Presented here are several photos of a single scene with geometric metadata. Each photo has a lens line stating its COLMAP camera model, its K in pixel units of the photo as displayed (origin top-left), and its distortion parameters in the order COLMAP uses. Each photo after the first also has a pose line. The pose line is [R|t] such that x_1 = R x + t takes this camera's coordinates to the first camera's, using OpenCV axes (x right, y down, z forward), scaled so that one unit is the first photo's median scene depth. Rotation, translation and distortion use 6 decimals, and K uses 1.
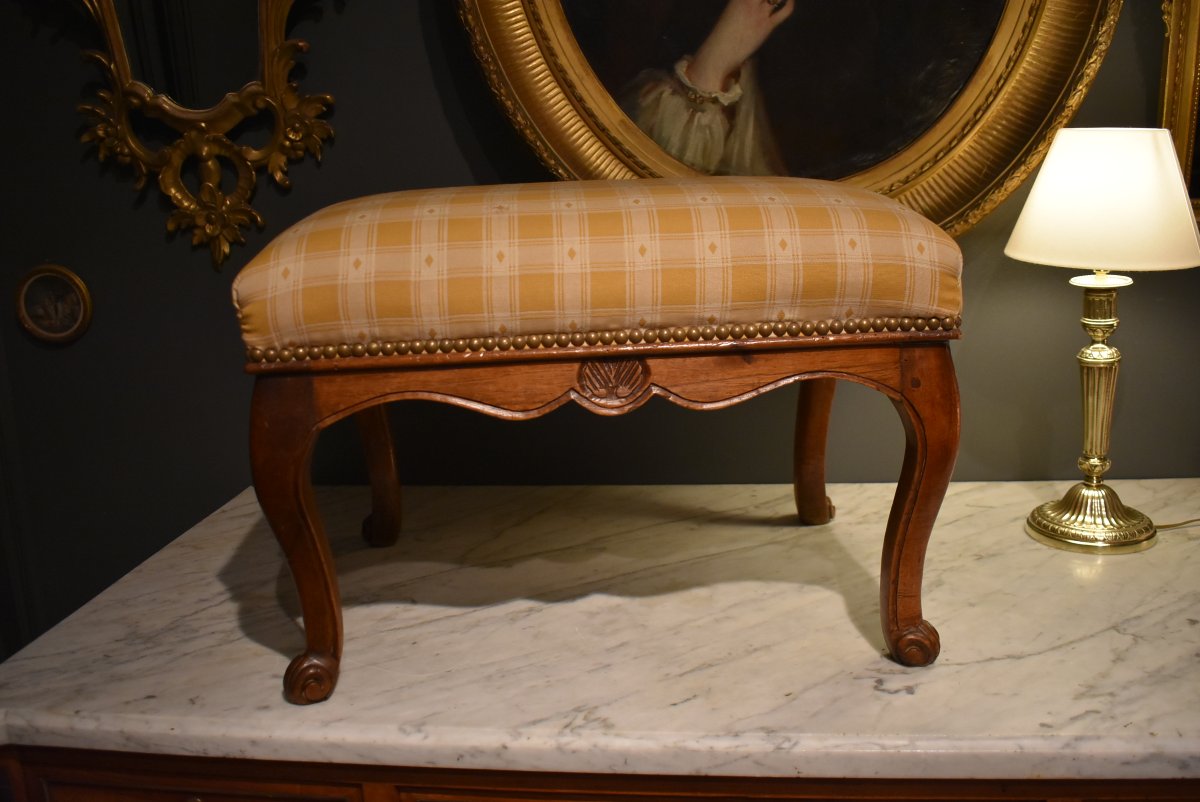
lens RADIAL K [[1087.2, 0, 594.4], [0, 1087.2, 403.8], [0, 0, 1]] dist [-0.082617, 0.000000]
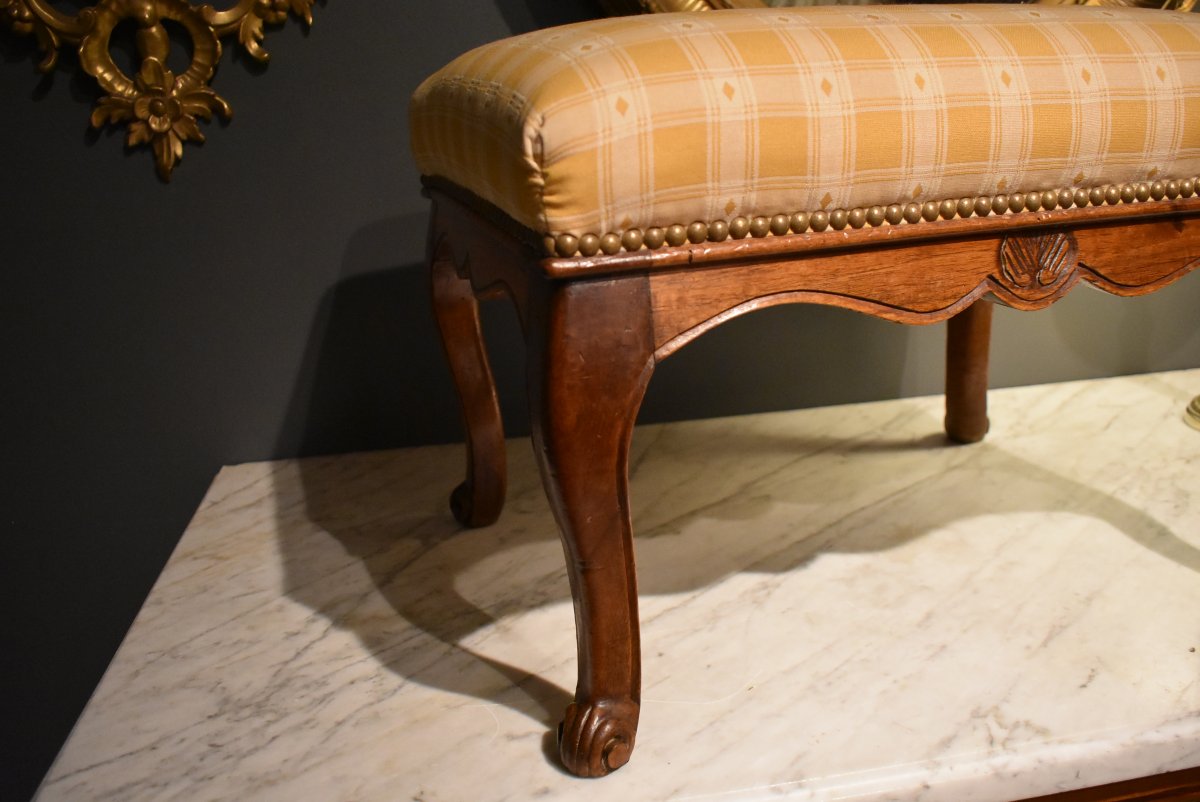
lens RADIAL K [[1054.2, 0, 601.9], [0, 1054.2, 401.1], [0, 0, 1]] dist [-0.084034, 0.004174]
pose [[0.964885, -0.085649, 0.248318, -0.352931], [0.072200, 0.995412, 0.062788, 0.005251], [-0.252556, -0.042655, 0.966642, 0.326330]]
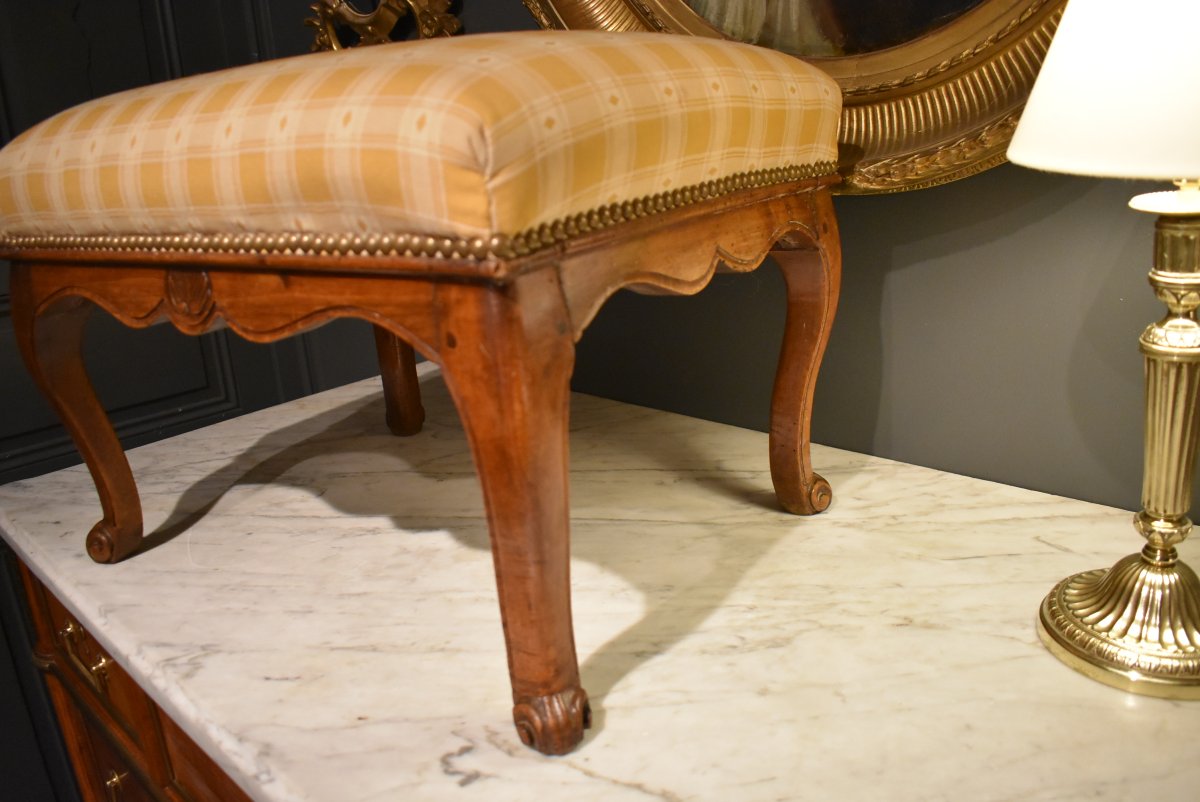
lens RADIAL K [[920.8, 0, 599.8], [0, 920.8, 405.4], [0, 0, 1]] dist [-0.096446, 0.012499]
pose [[0.796229, 0.167688, -0.581292, 0.558460], [-0.094688, 0.983520, 0.154021, -0.059627], [0.597539, -0.067595, 0.798985, 0.503602]]
